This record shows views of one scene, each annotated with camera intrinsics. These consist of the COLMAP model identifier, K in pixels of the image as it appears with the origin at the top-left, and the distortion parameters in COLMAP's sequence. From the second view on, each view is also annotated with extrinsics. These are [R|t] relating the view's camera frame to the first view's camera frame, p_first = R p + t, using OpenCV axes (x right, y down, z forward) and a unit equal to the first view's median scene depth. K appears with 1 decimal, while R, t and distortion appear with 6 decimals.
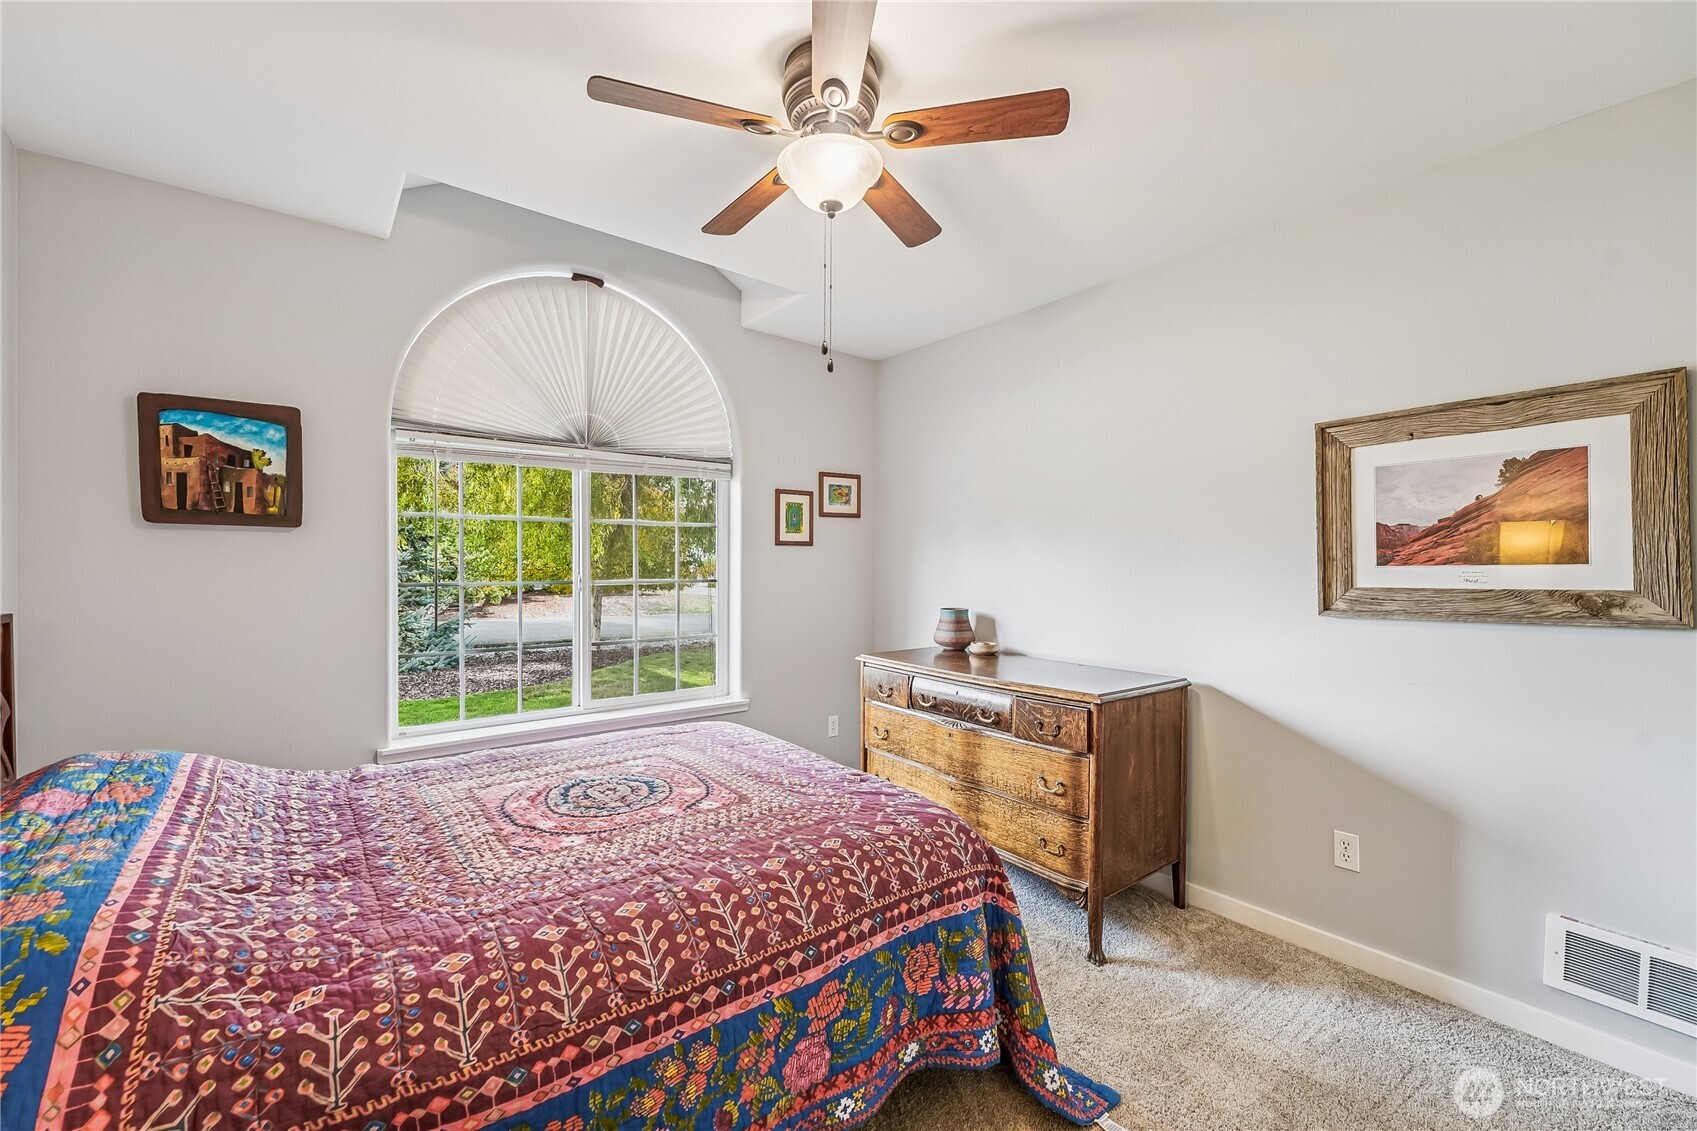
lens RADIAL K [[694.2, 0, 859.8], [0, 694.2, 567.1], [0, 0, 1]] dist [0.001862, -0.000633]
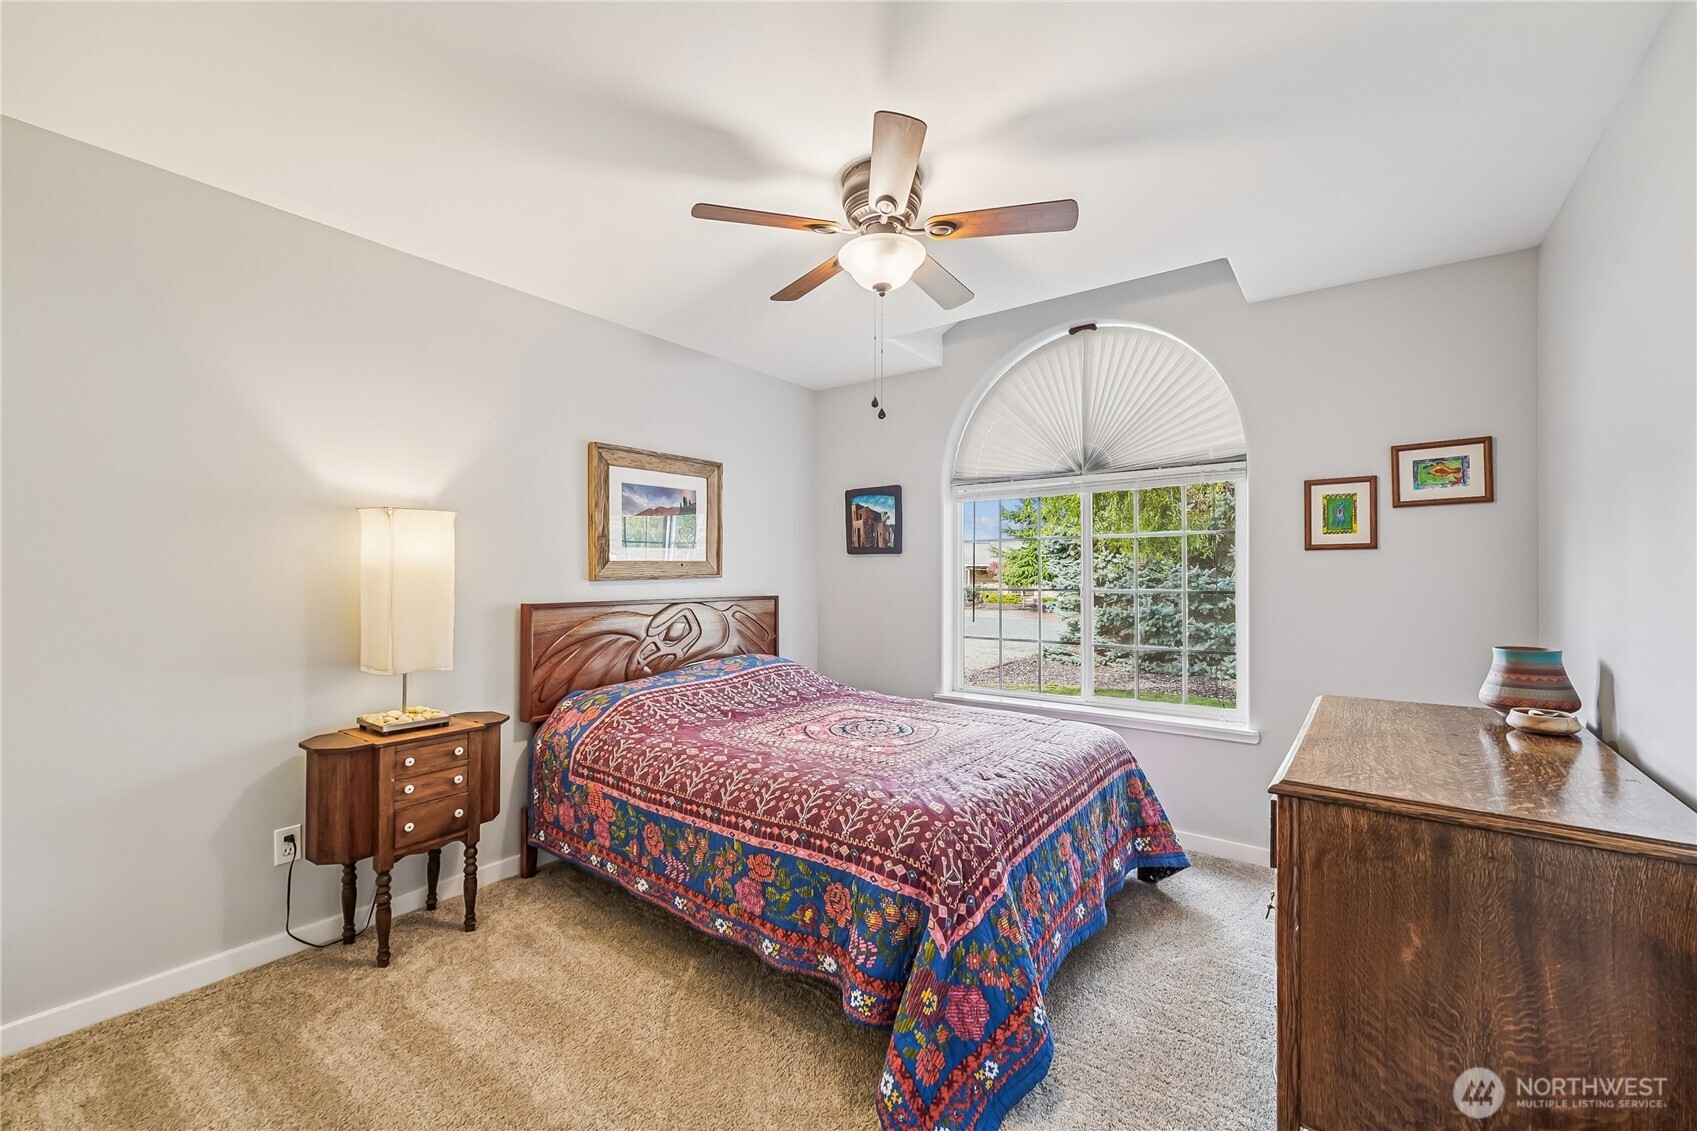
lens RADIAL K [[694.2, 0, 863.7], [0, 694.2, 565.9], [0, 0, 1]] dist [0.001862, -0.000633]
pose [[0.260857, -0.017473, -0.965219, 0.869346], [-0.004211, 0.999806, -0.019237, 0.006617], [0.965368, 0.009083, 0.260732, 0.487618]]
